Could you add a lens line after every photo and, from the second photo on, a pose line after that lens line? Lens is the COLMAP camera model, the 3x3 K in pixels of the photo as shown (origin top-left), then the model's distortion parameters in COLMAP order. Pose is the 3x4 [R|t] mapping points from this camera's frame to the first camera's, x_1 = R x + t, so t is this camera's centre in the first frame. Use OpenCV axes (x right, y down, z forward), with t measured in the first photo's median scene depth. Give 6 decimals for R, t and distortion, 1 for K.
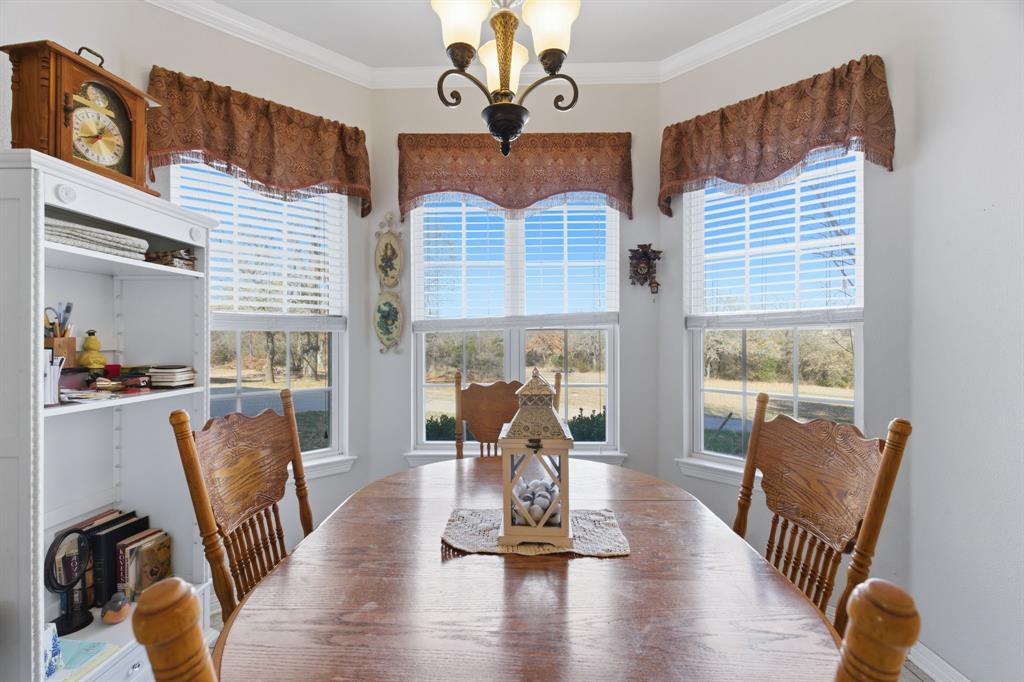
lens RADIAL K [[466.5, 0, 507.5], [0, 466.5, 334.5], [0, 0, 1]] dist [0.007584, -0.000769]
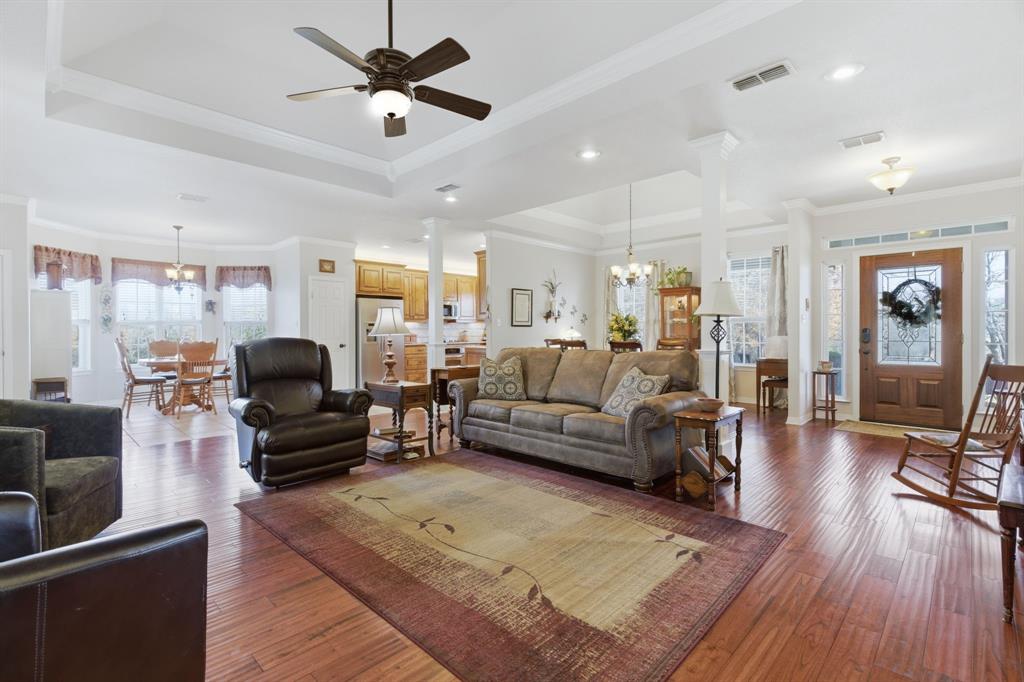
lens RADIAL K [[466.5, 0, 507.8], [0, 466.5, 334.4], [0, 0, 1]] dist [0.007584, -0.000769]
pose [[0.682950, -0.004700, 0.730450, -0.699121], [0.001858, 0.999987, 0.004697, 0.040667], [-0.730463, -0.001851, 0.682950, -2.837518]]
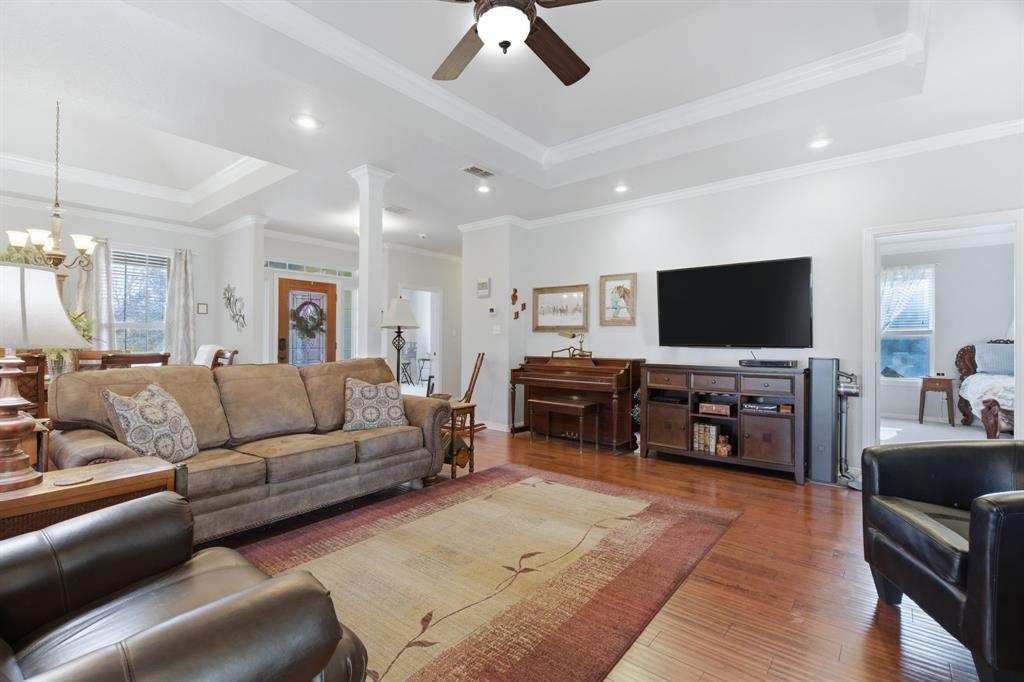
lens RADIAL K [[466.5, 0, 508.5], [0, 466.5, 338.4], [0, 0, 1]] dist [0.007584, -0.000769]
pose [[-0.784071, 0.002647, 0.620666, -0.585599], [-0.001970, 0.999975, -0.006753, 0.041797], [-0.620669, -0.006517, -0.784046, -1.231820]]
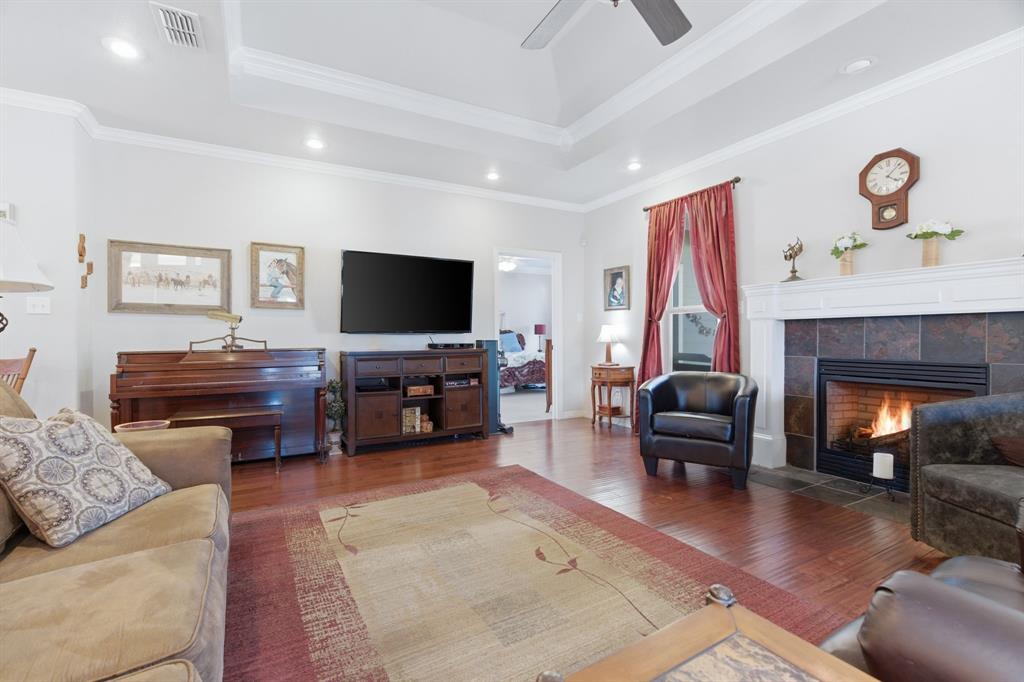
lens RADIAL K [[466.5, 0, 510.6], [0, 466.5, 339.8], [0, 0, 1]] dist [0.007584, -0.000769]
pose [[-0.859422, 0.011961, -0.511127, 0.472563], [0.006784, 0.999905, 0.011991, 0.068597], [0.511222, 0.006838, -0.859421, -1.297594]]
